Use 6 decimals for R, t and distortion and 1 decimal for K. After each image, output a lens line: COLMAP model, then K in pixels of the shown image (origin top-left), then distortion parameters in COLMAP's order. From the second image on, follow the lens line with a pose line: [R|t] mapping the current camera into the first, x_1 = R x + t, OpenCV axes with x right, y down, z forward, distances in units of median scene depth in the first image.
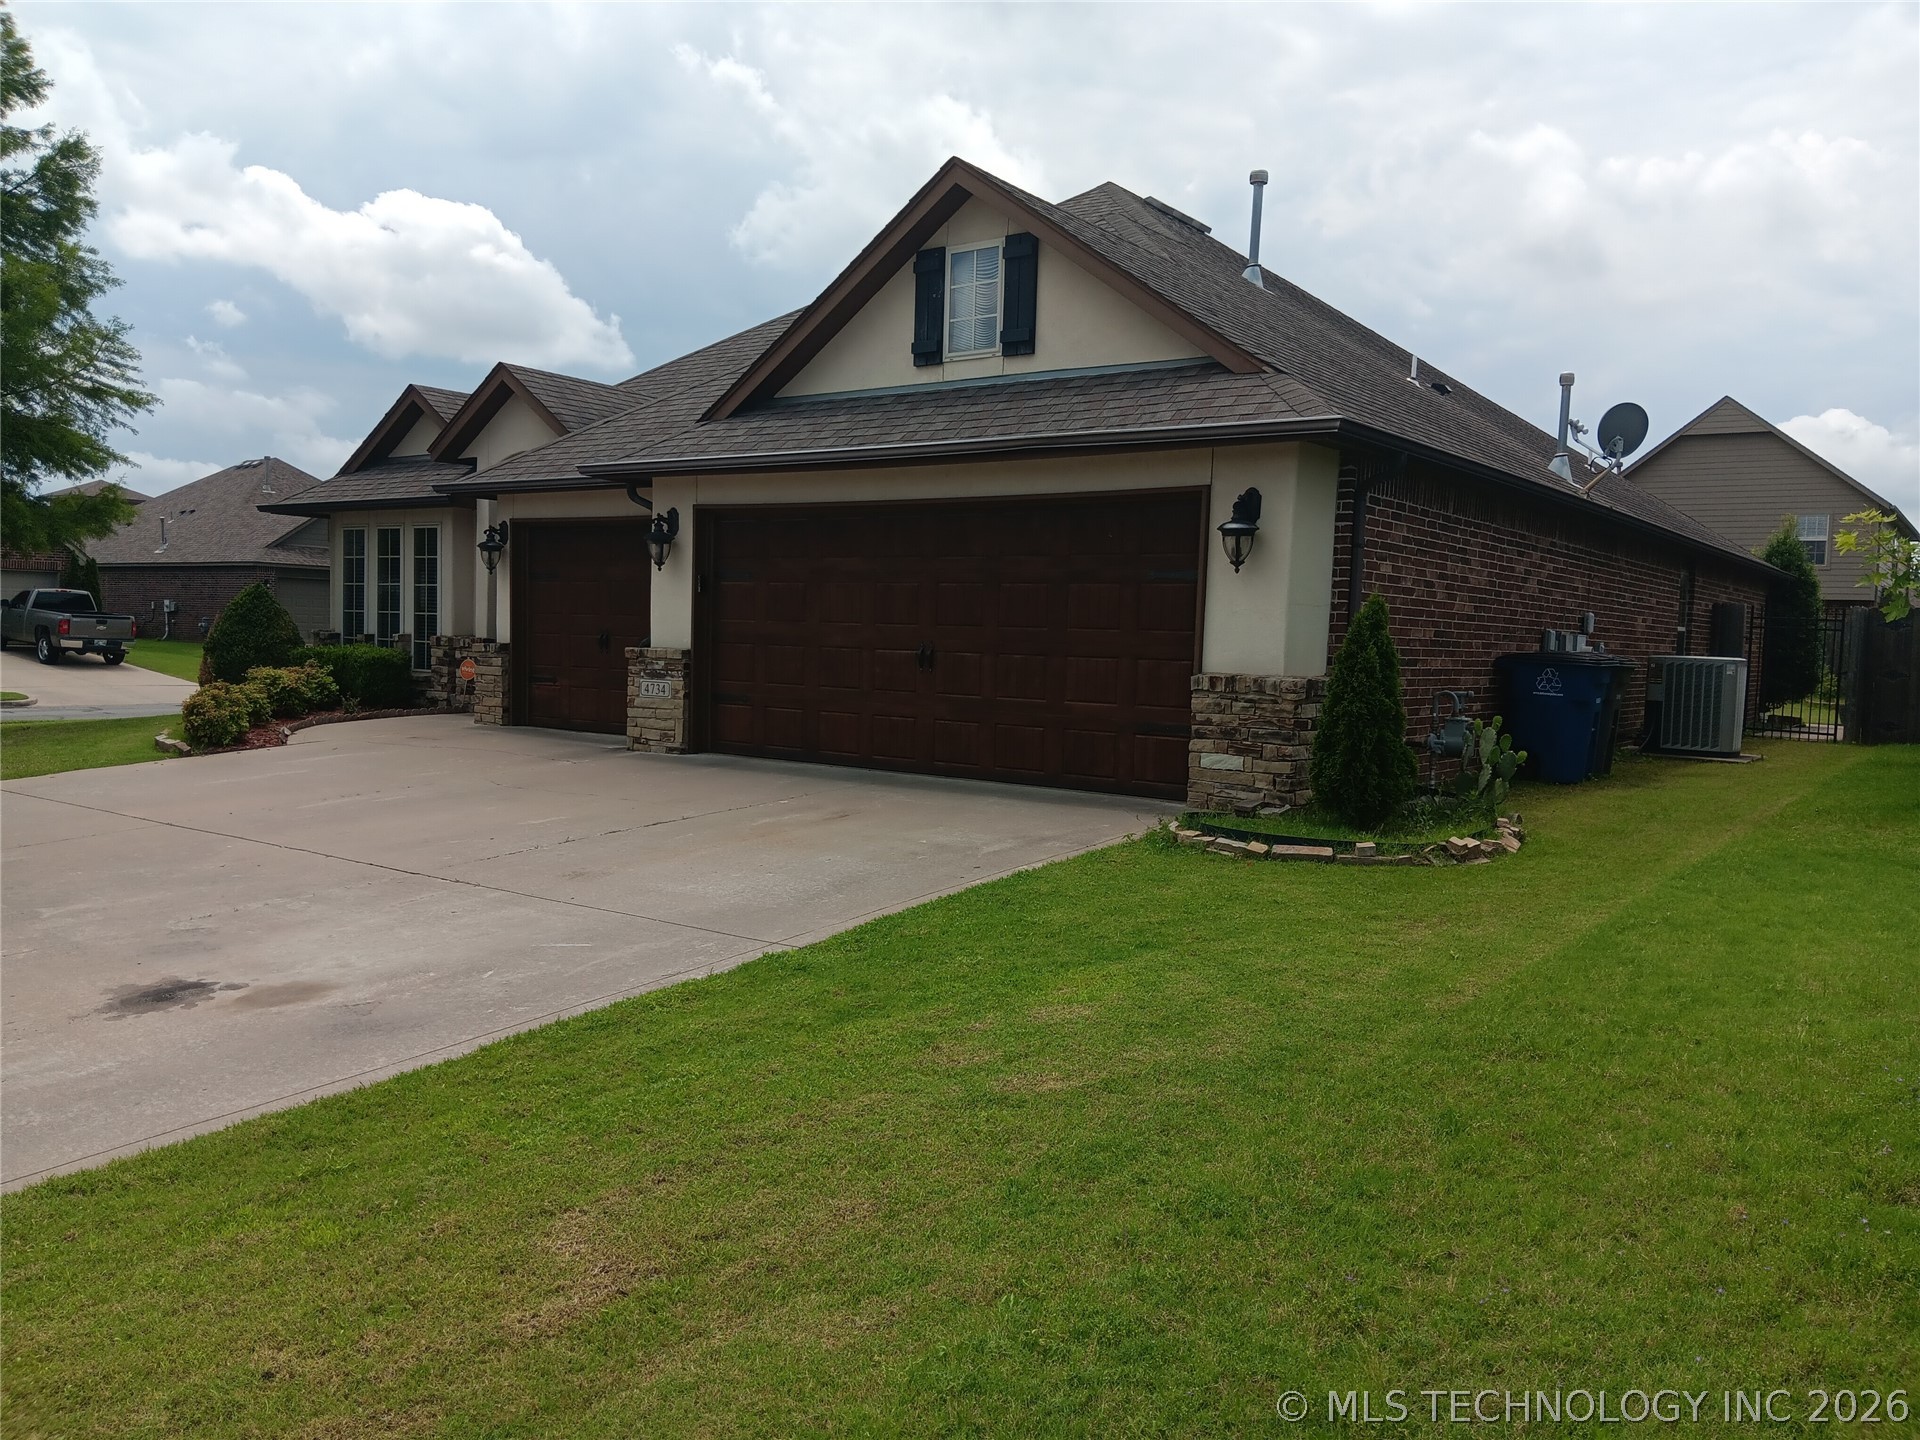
lens RADIAL K [[1455.4, 0, 908.0], [0, 1455.4, 726.1], [0, 0, 1]] dist [-0.000337, -0.000835]
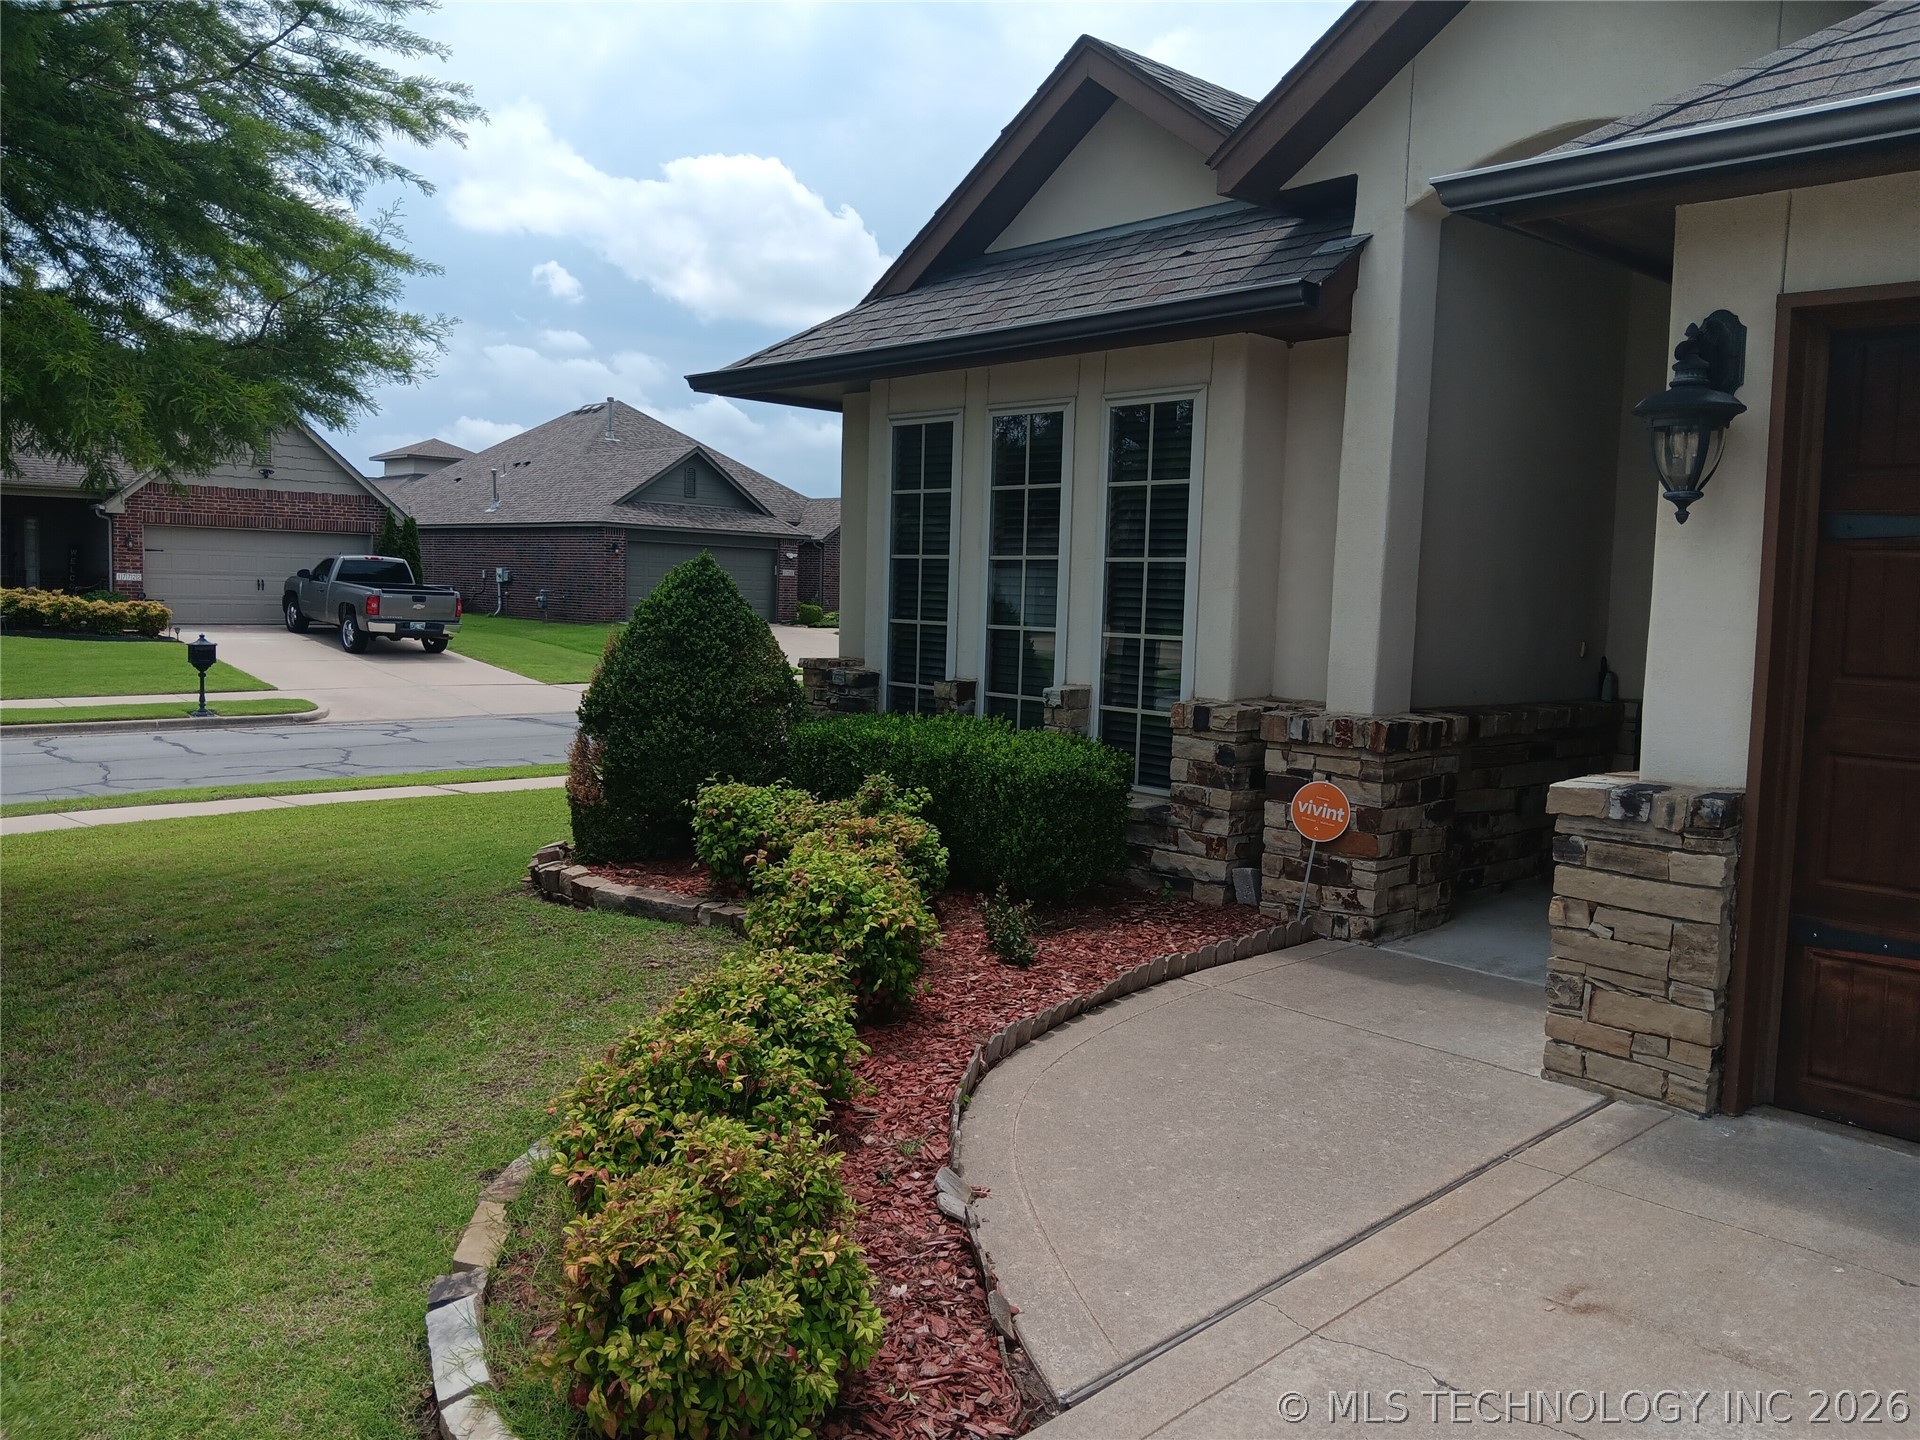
lens RADIAL K [[1467.2, 0, 949.4], [0, 1467.2, 731.5], [0, 0, 1]] dist [0.121408, -0.247434]
pose [[0.984398, 0.018772, -0.174954, -0.203418], [-0.013979, 0.999494, 0.028587, -0.041001], [0.175403, -0.025695, 0.984161, 0.401267]]
